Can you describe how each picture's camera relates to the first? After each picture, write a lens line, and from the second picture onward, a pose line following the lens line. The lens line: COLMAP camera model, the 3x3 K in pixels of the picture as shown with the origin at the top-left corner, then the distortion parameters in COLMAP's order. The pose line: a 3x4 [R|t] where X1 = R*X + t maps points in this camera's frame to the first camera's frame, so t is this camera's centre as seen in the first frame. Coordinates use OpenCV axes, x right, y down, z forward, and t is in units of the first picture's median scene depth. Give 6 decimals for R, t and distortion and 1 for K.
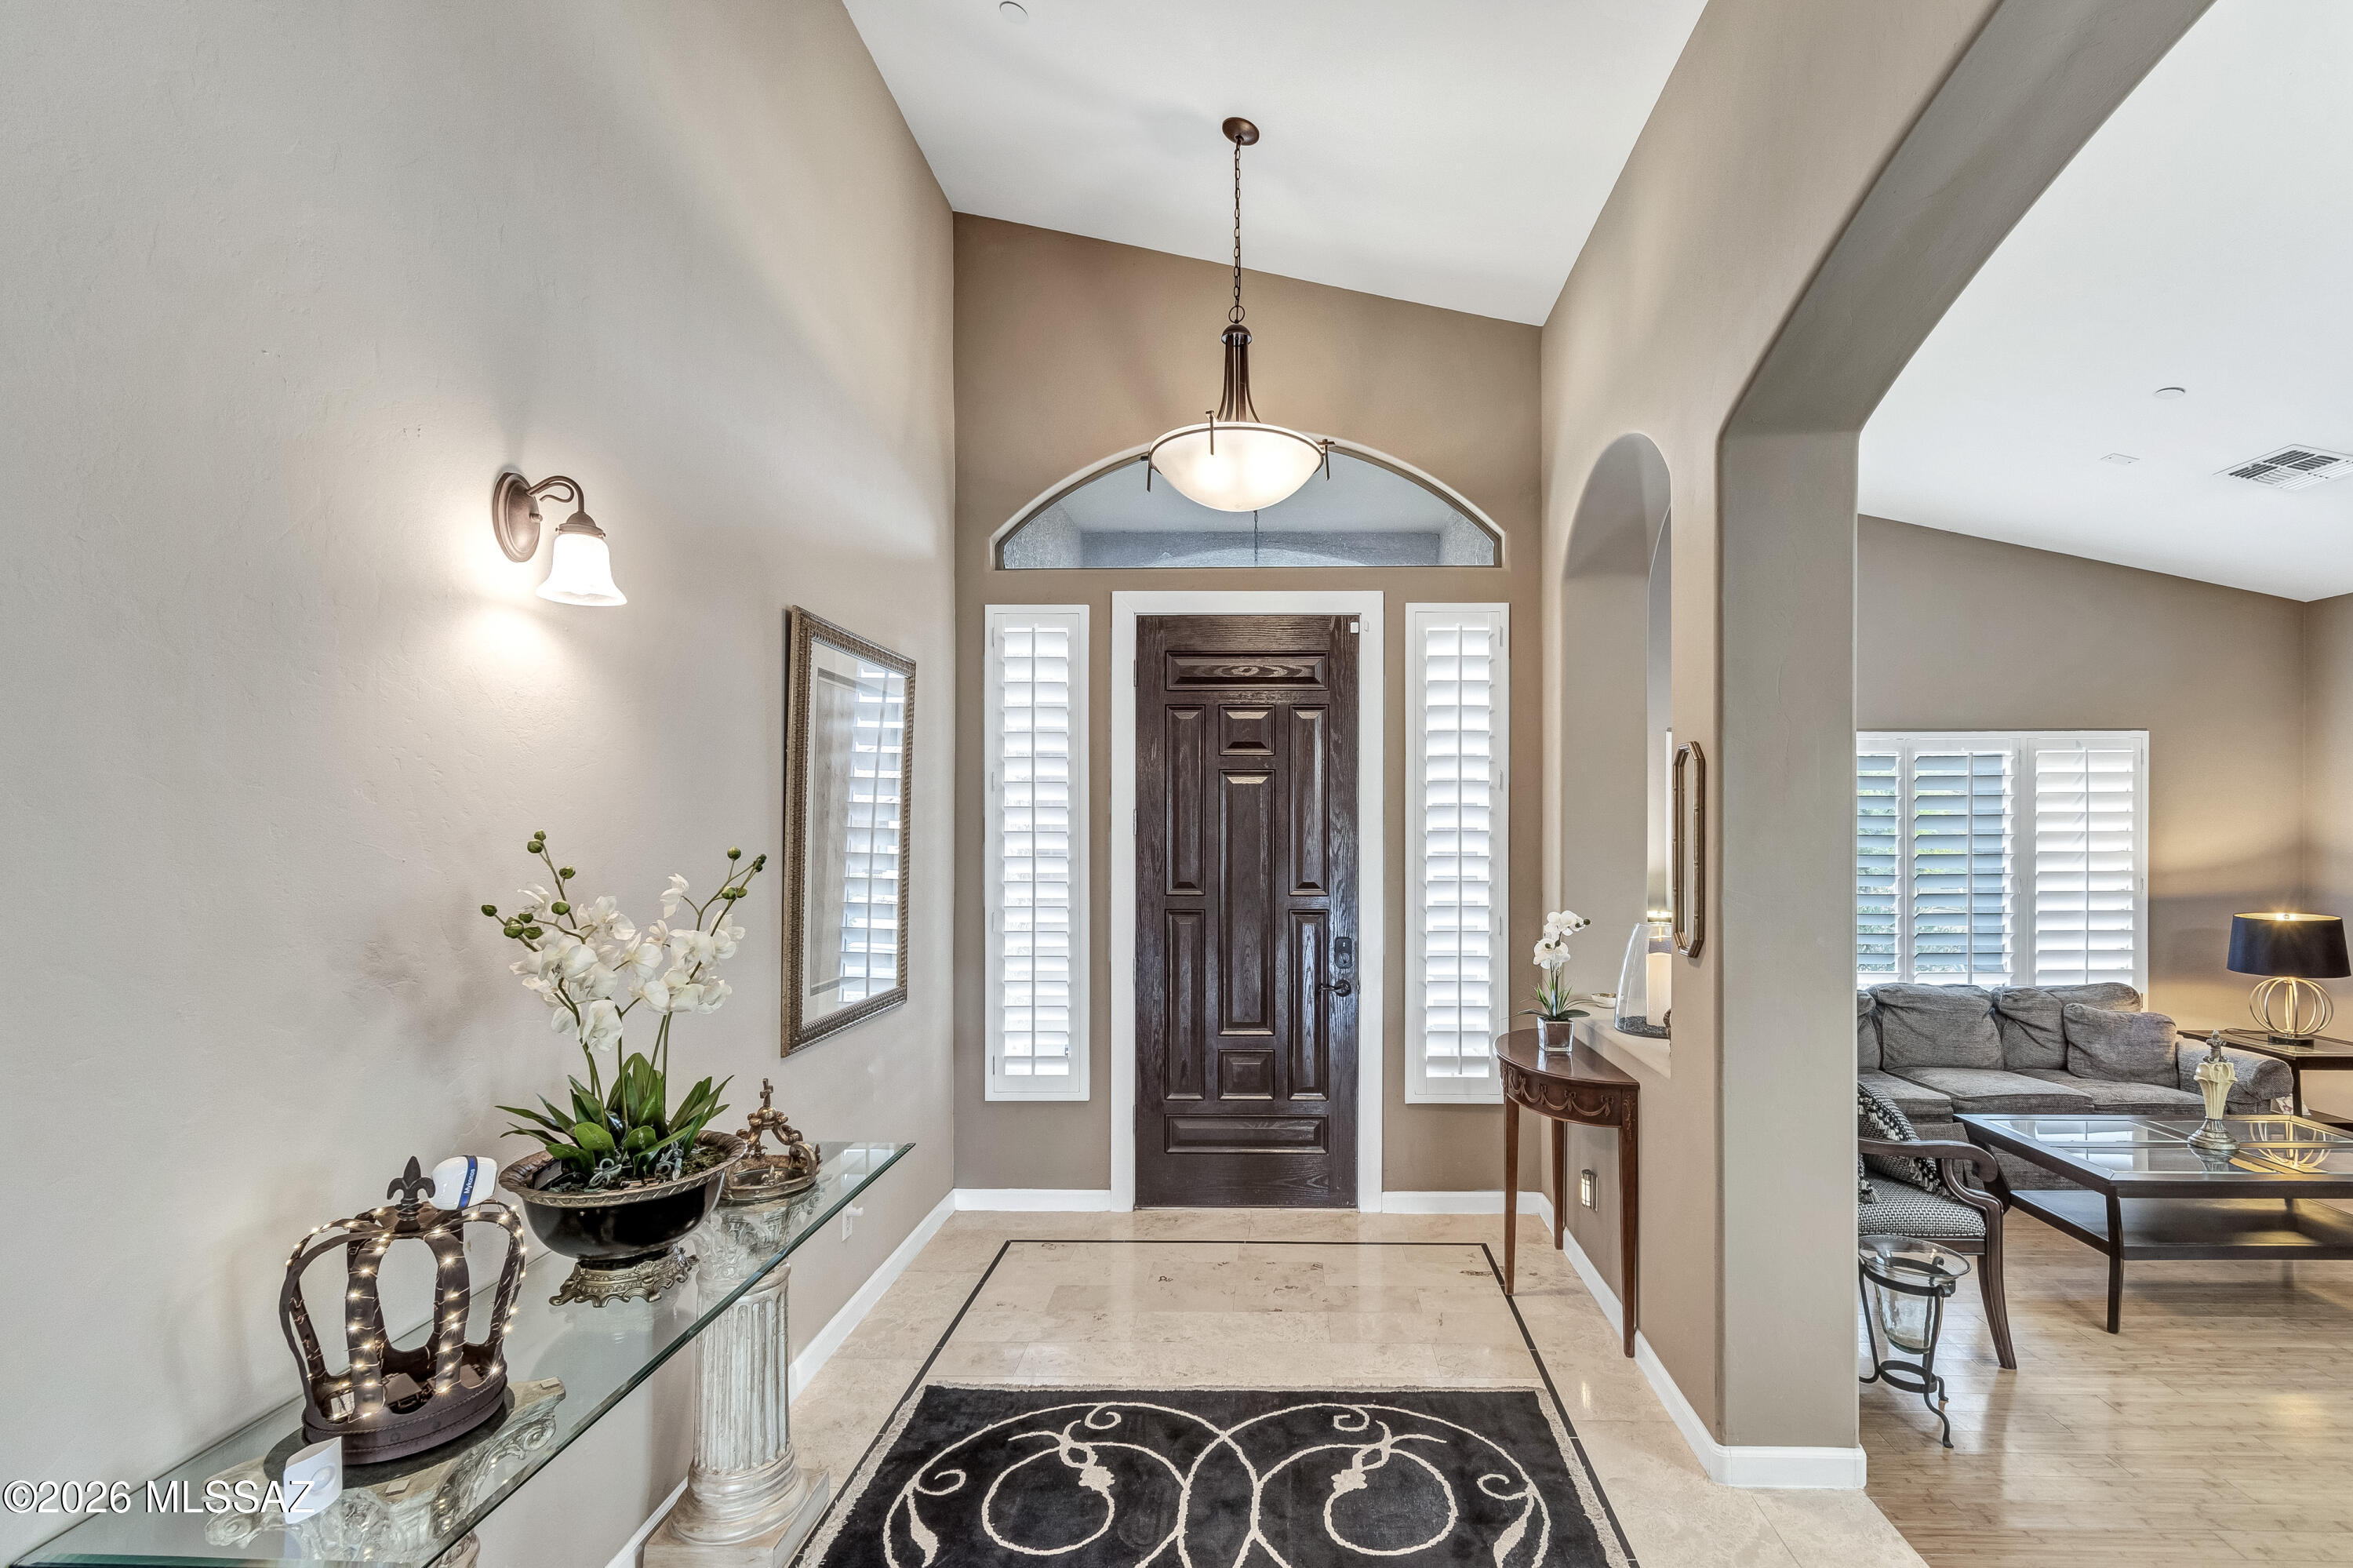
lens RADIAL K [[1068.4, 0, 1191.0], [0, 1068.4, 815.7], [0, 0, 1]] dist [0.002578, 0.000504]
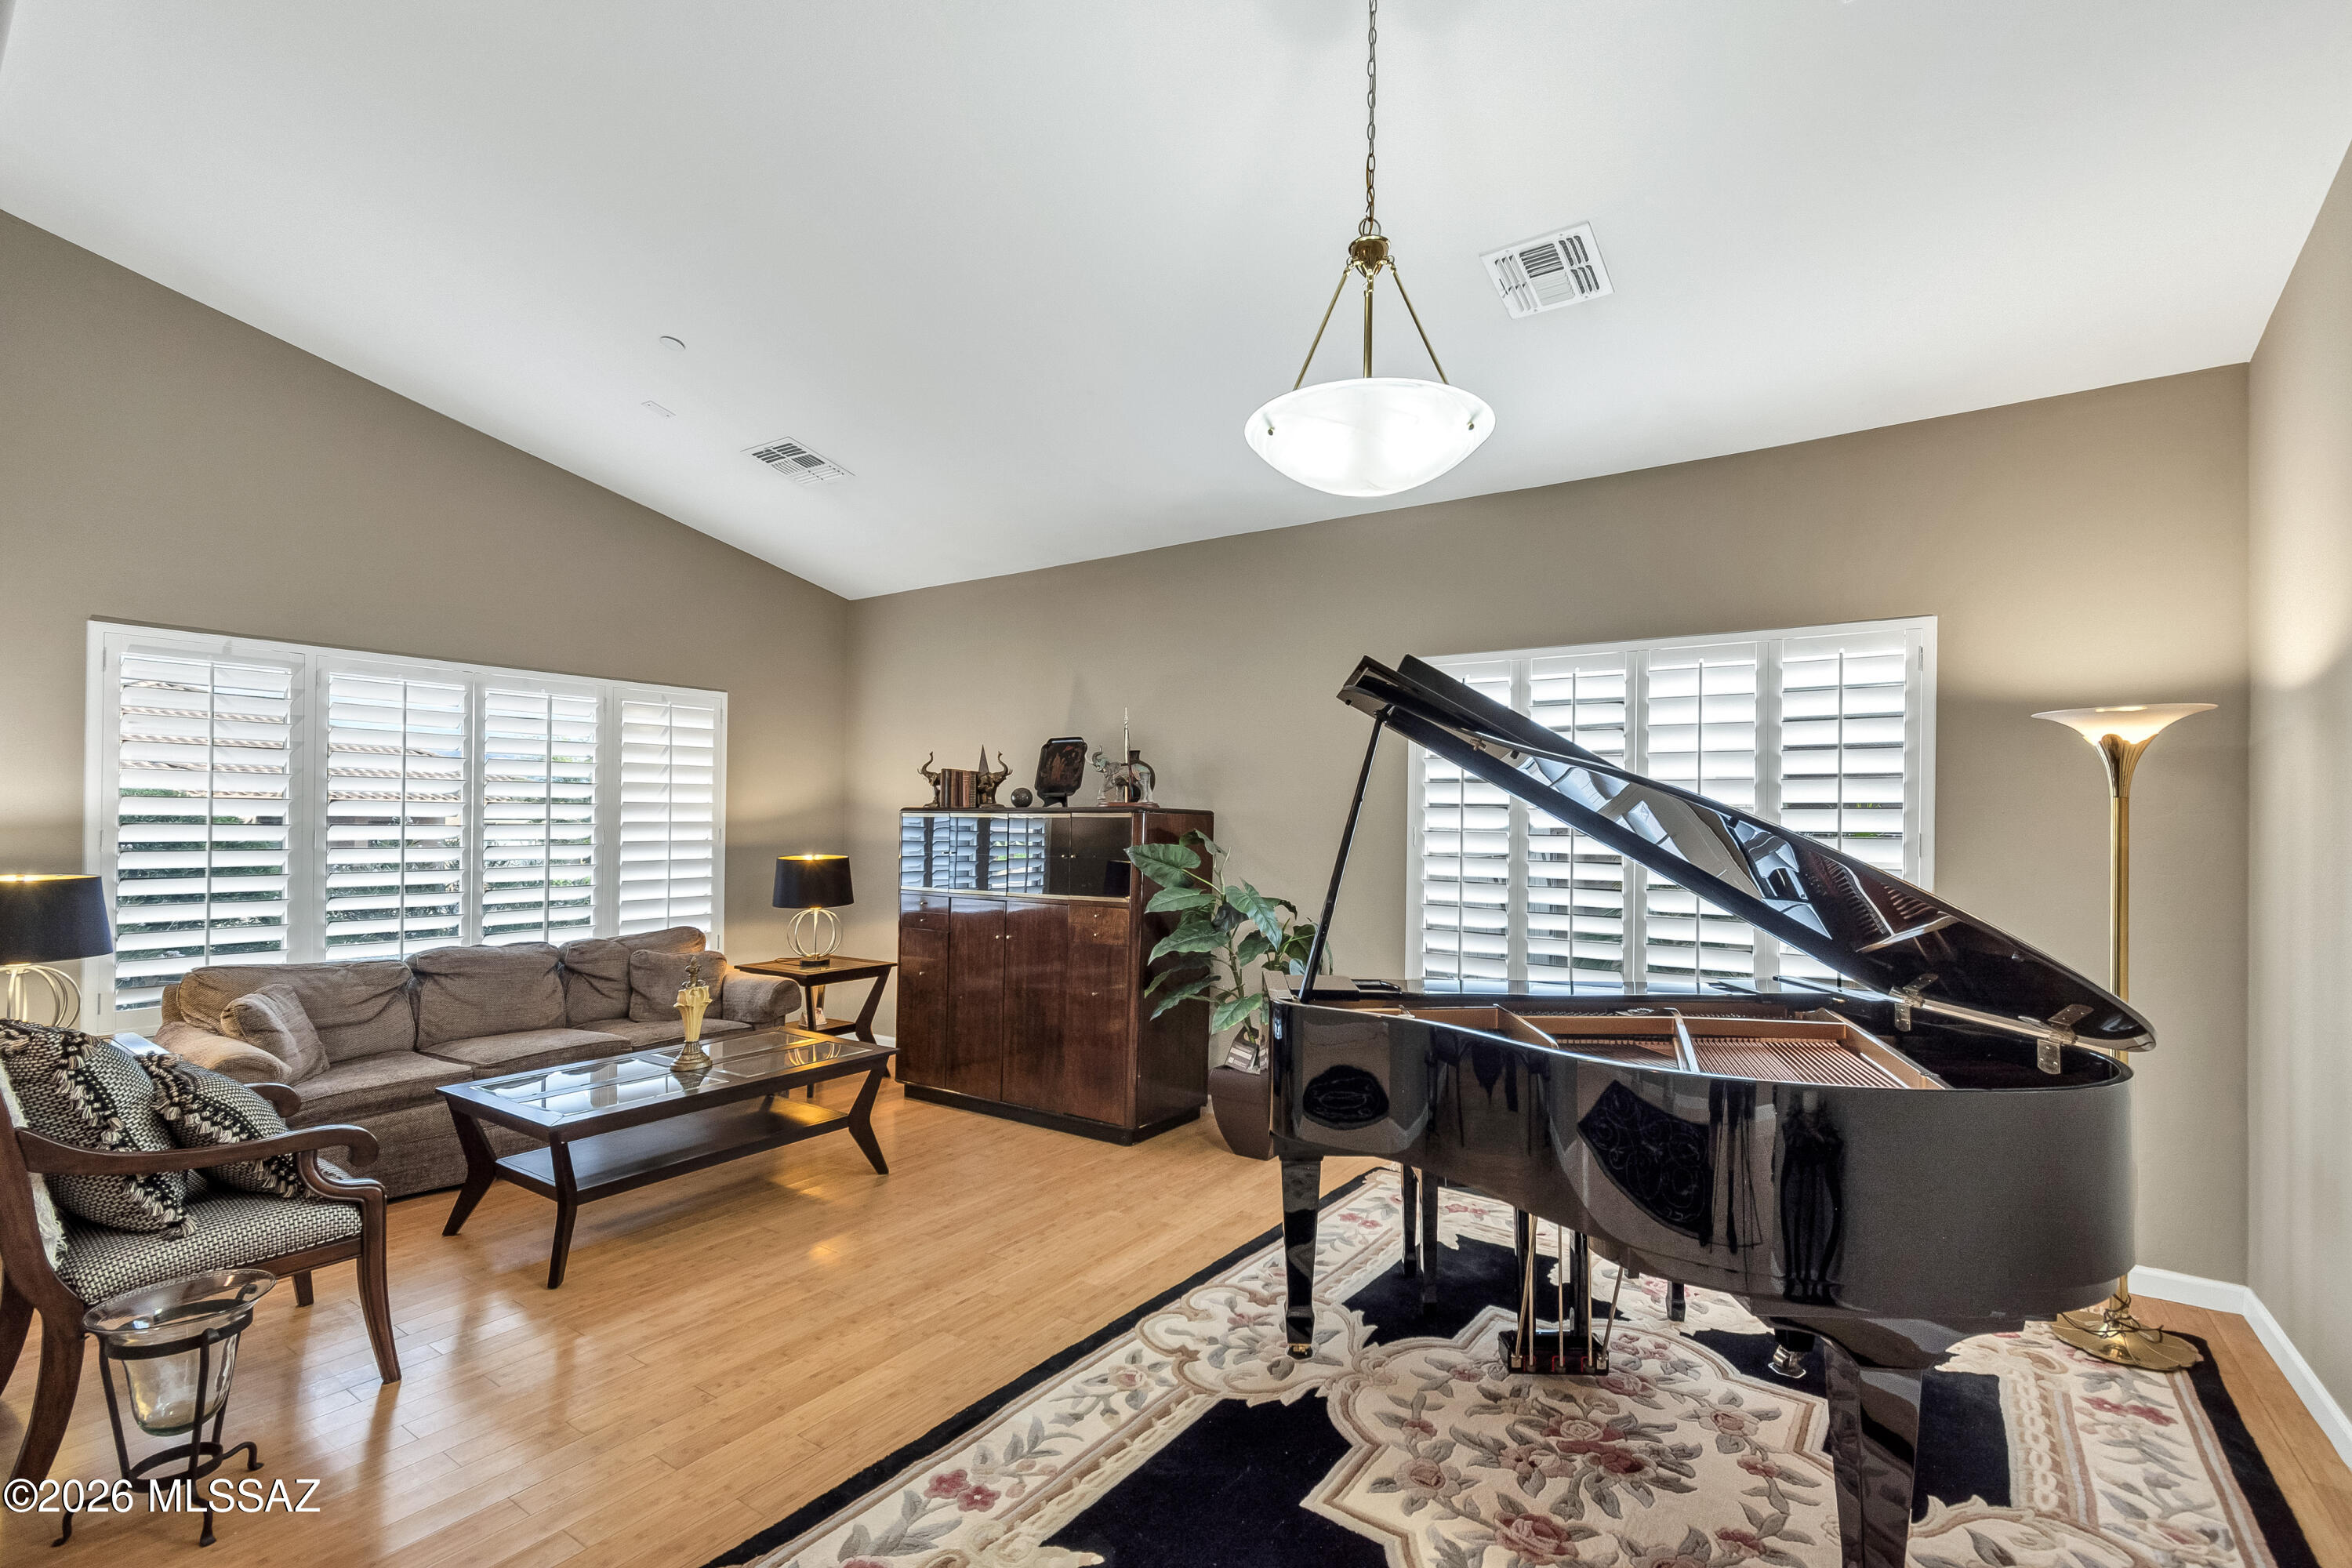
lens RADIAL K [[1067.9, 0, 1190.5], [0, 1067.9, 815.7], [0, 0, 1]] dist [0.002578, 0.000504]
pose [[0.553290, 0.004012, 0.832979, 0.273518], [-0.006671, 0.999978, -0.000385, 0.045949], [-0.832962, -0.005343, 0.553304, 0.011841]]
